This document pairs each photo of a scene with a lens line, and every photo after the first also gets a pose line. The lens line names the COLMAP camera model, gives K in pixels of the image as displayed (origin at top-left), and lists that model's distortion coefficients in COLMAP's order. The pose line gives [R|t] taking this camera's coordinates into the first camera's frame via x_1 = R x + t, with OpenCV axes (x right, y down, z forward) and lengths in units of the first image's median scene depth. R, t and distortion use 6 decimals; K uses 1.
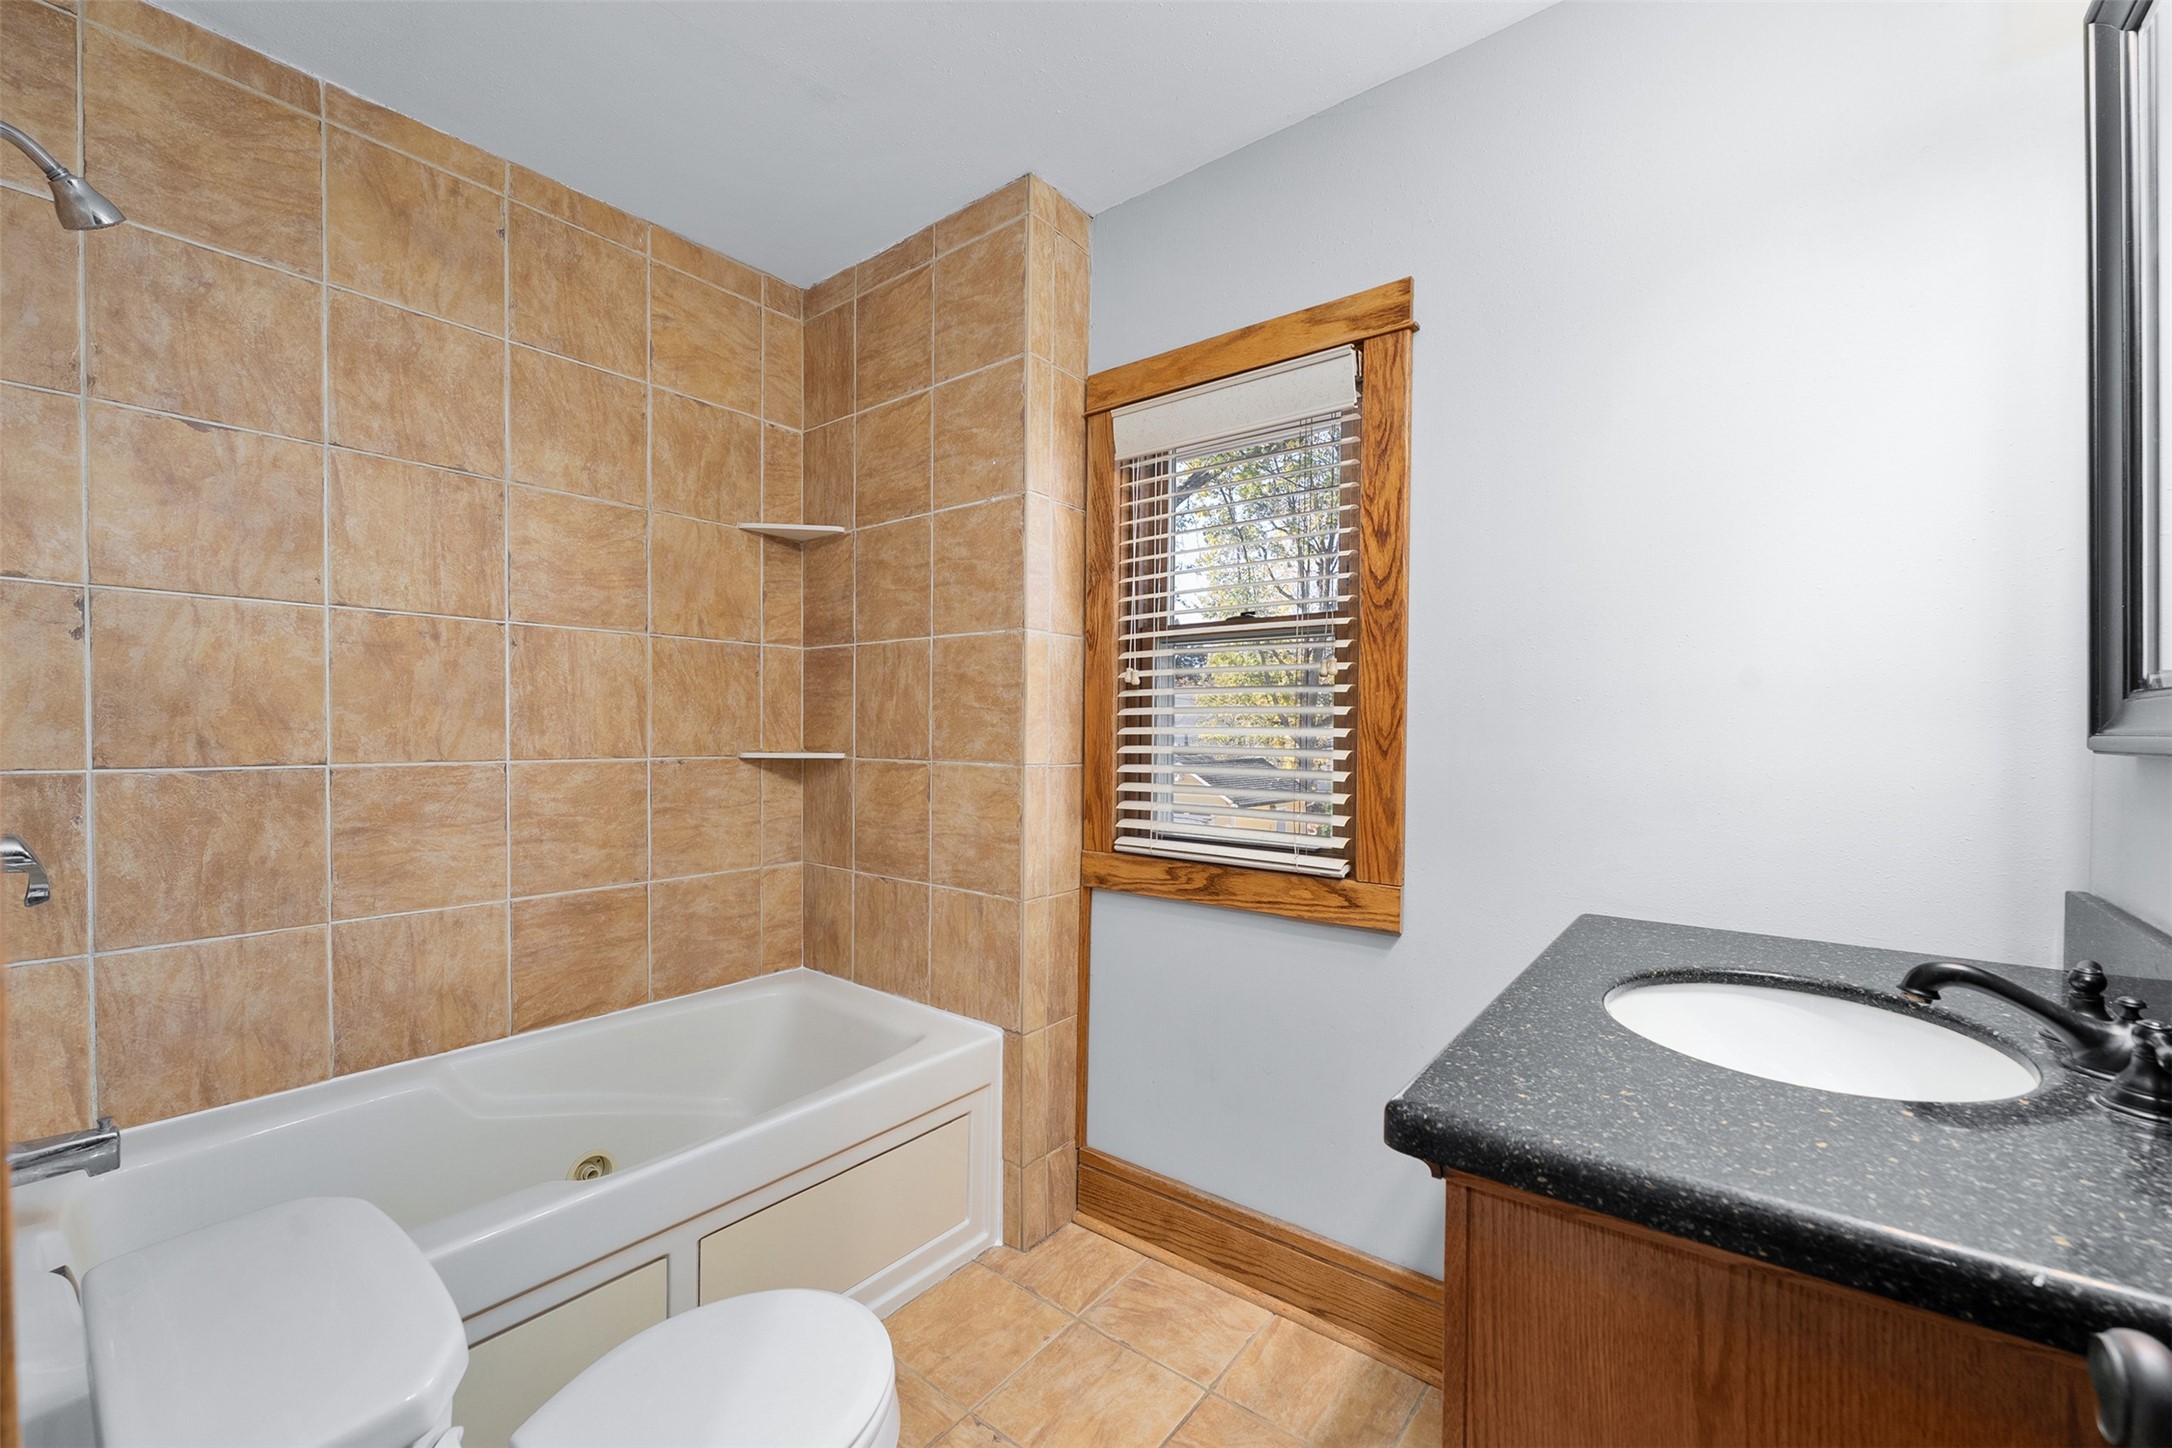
lens RADIAL K [[874.0, 0, 1082.4], [0, 874.0, 752.9], [0, 0, 1]] dist [0.000041, -0.000215]
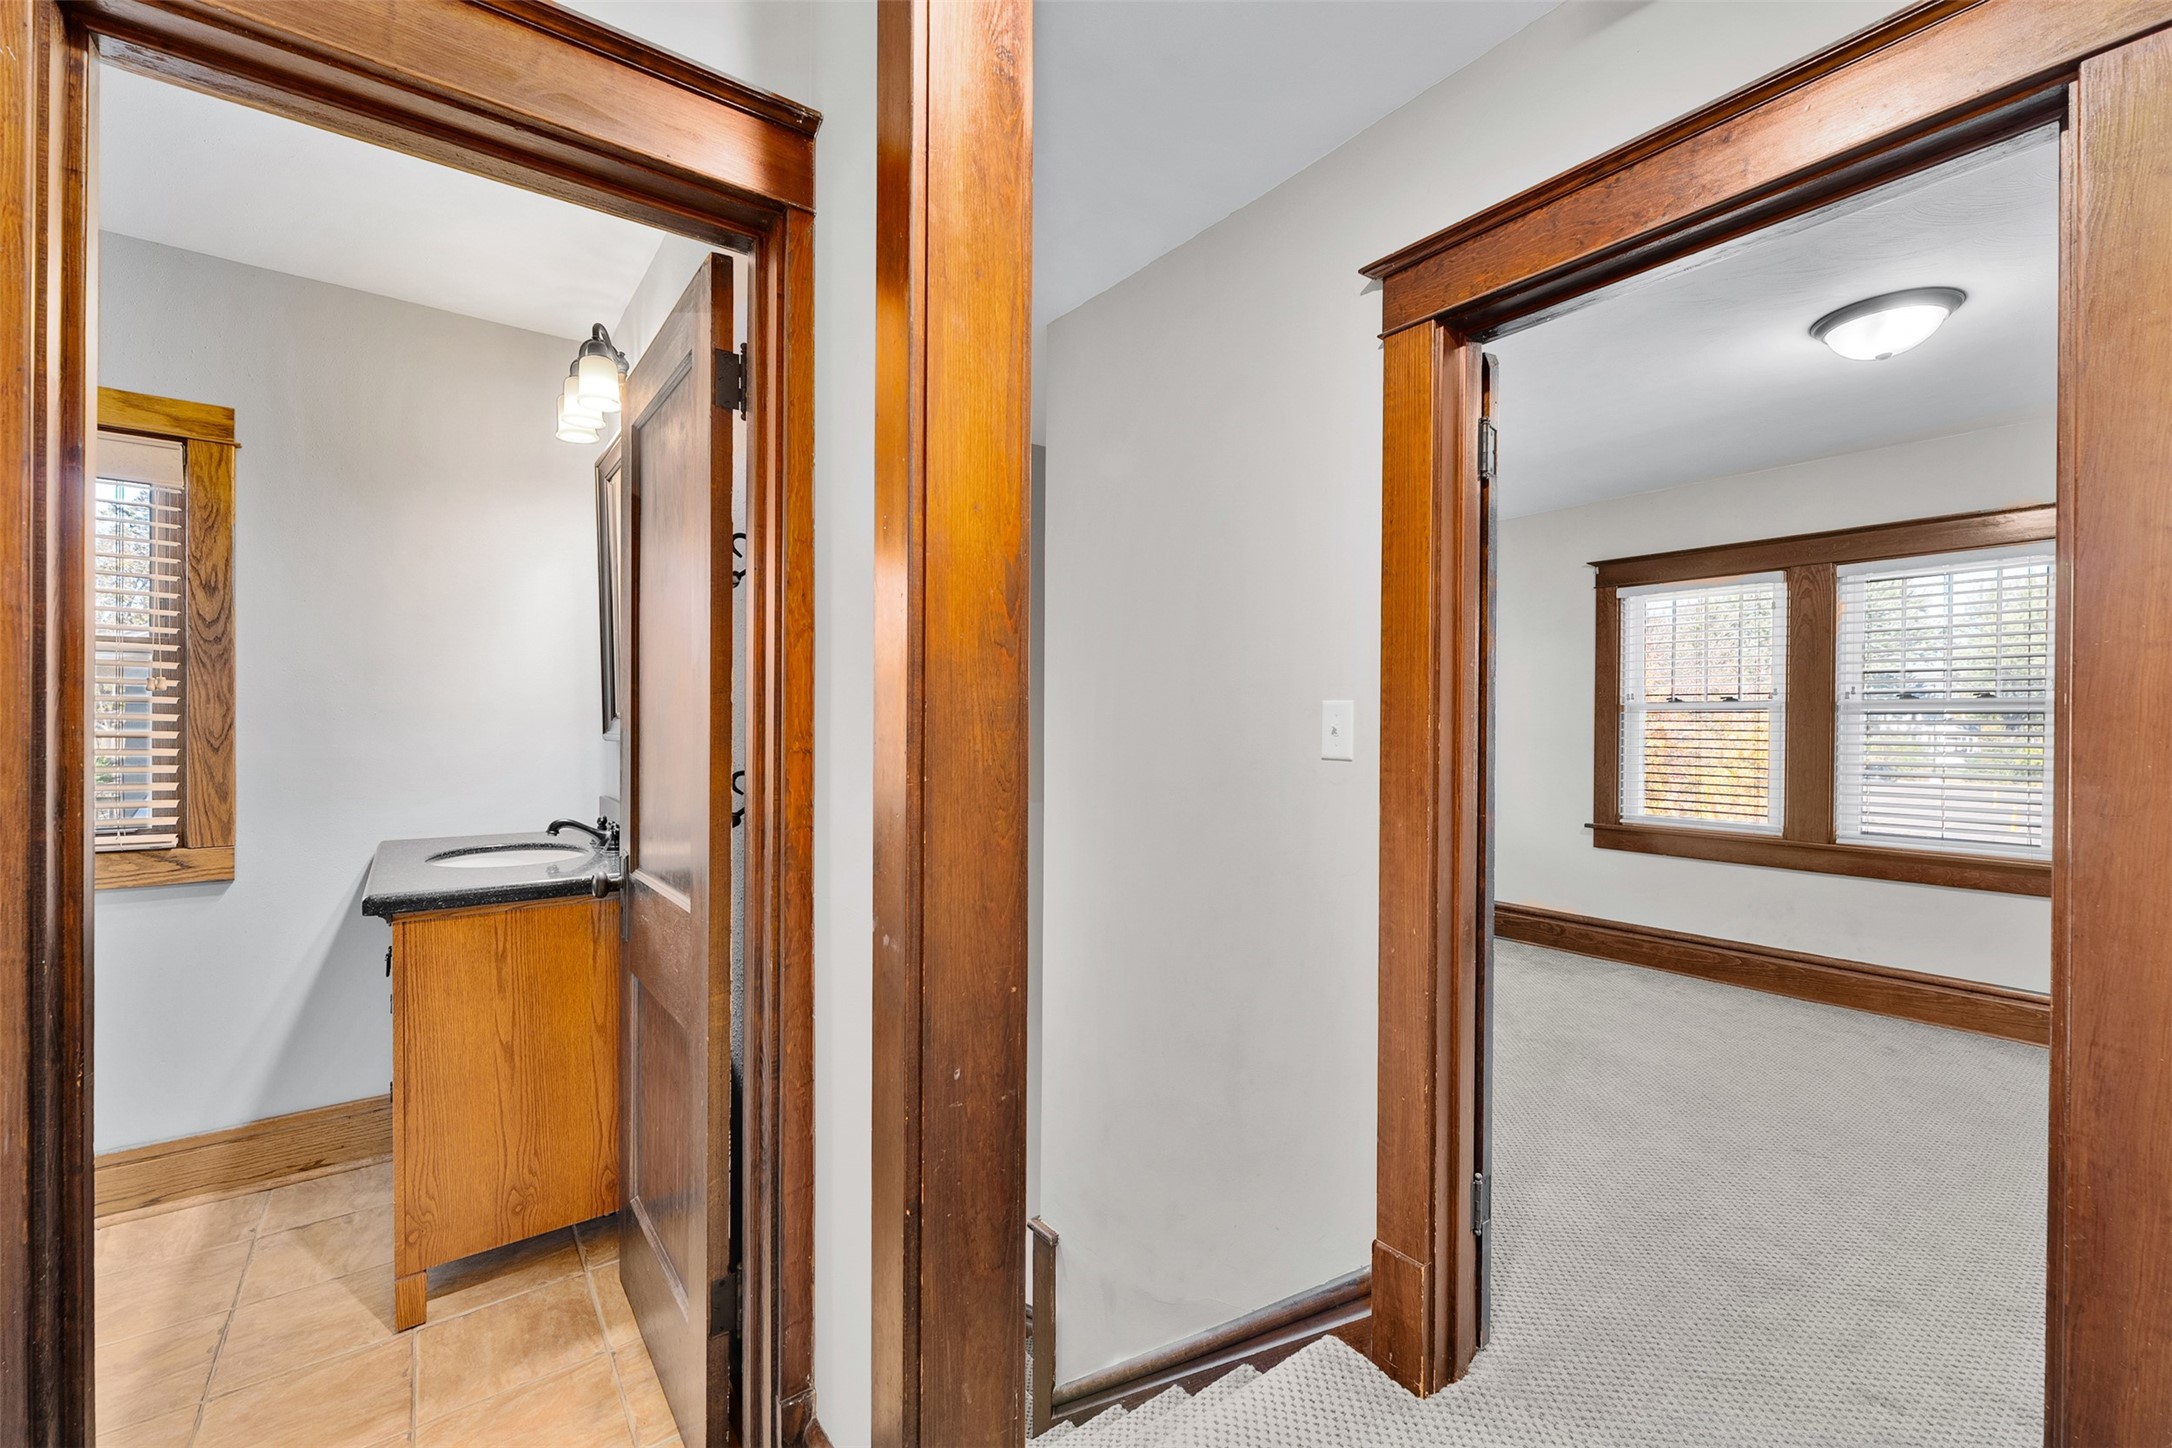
lens RADIAL K [[881.2, 0, 1083.3], [0, 881.2, 725.3], [0, 0, 1]] dist [-0.000566, -0.000028]
pose [[0.248484, -0.005400, 0.968621, -0.643481], [0.024328, 0.999704, -0.000668, -0.004163], [-0.968330, 0.023730, 0.248542, -0.642965]]
